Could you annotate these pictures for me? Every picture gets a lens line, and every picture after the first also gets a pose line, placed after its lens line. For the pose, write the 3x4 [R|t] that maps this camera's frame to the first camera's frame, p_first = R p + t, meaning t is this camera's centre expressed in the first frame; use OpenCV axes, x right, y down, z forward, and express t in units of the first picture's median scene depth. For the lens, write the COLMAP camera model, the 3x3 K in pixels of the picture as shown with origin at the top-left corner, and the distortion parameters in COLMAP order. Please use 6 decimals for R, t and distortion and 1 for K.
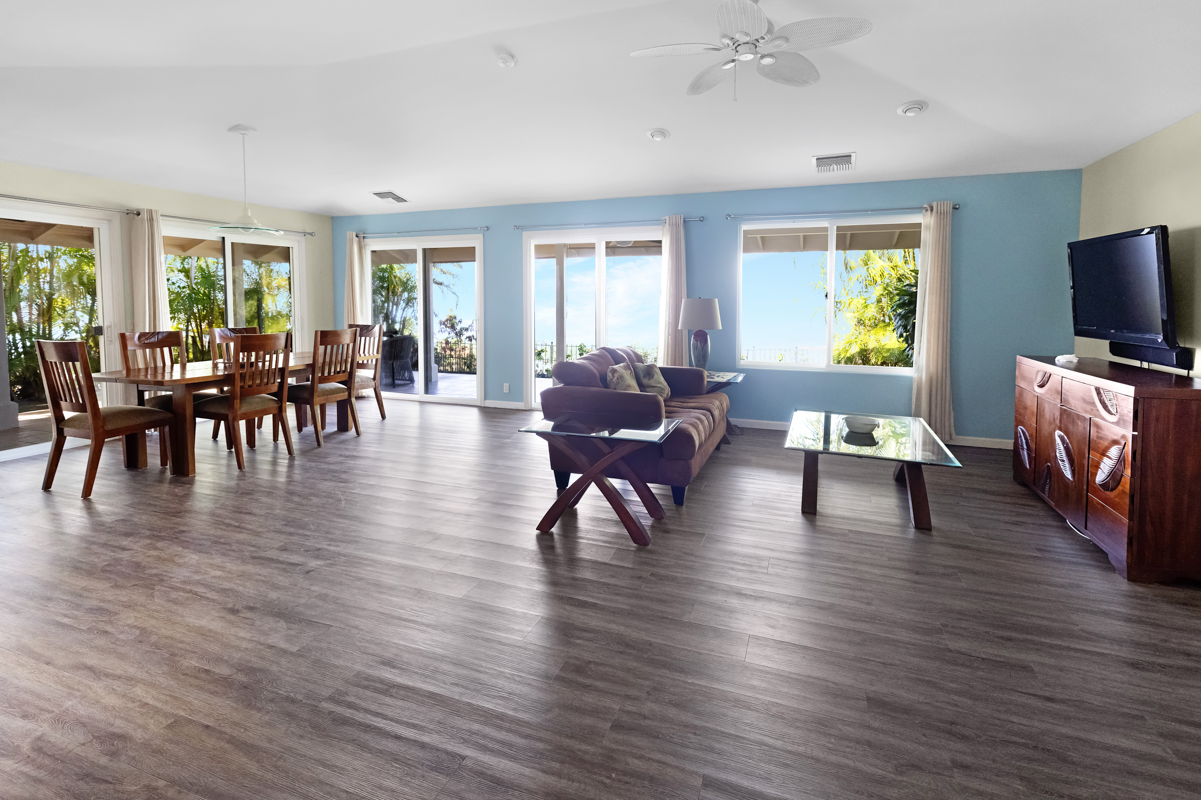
lens RADIAL K [[561.2, 0, 597.9], [0, 561.2, 339.6], [0, 0, 1]] dist [0.011656, -0.000177]
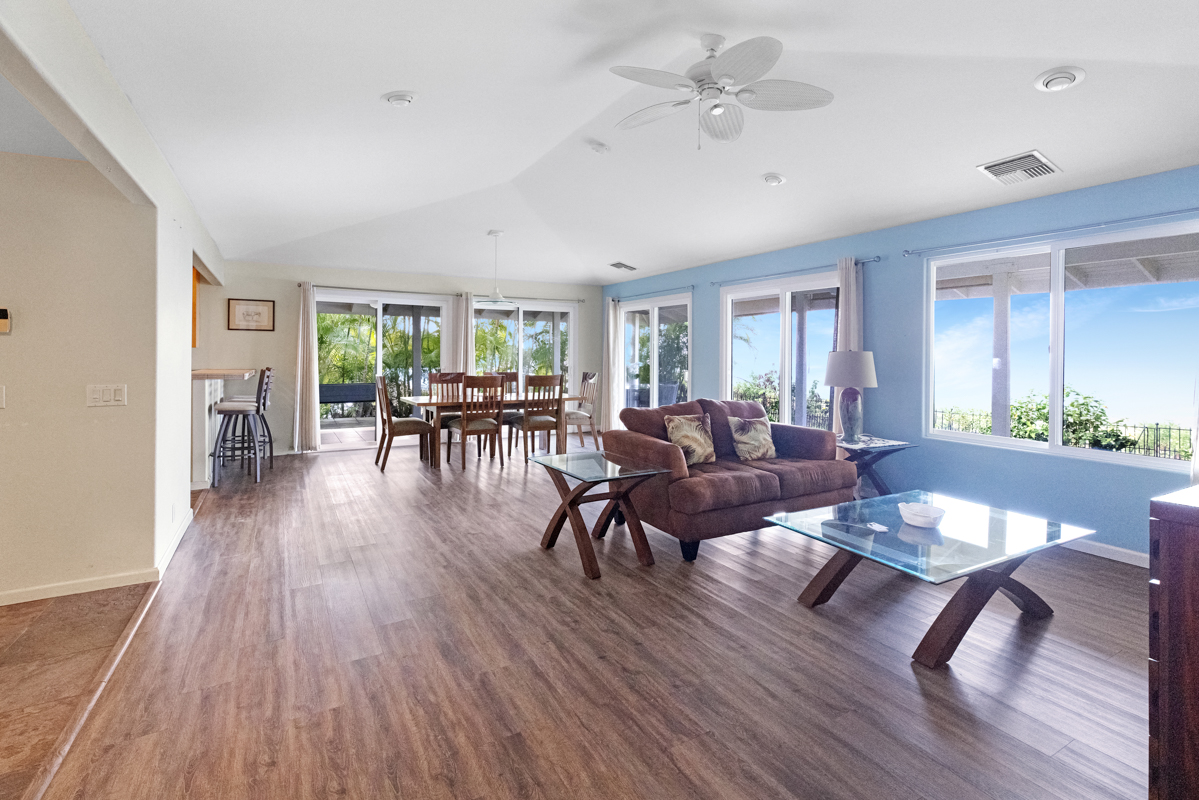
lens RADIAL K [[560.2, 0, 603.7], [0, 560.2, 358.2], [0, 0, 1]] dist [0.011656, -0.000177]
pose [[0.769410, 0.009279, -0.638688, 0.491536], [-0.053260, 0.997345, -0.049671, 0.000722], [0.636531, 0.072234, 0.767861, 0.108287]]
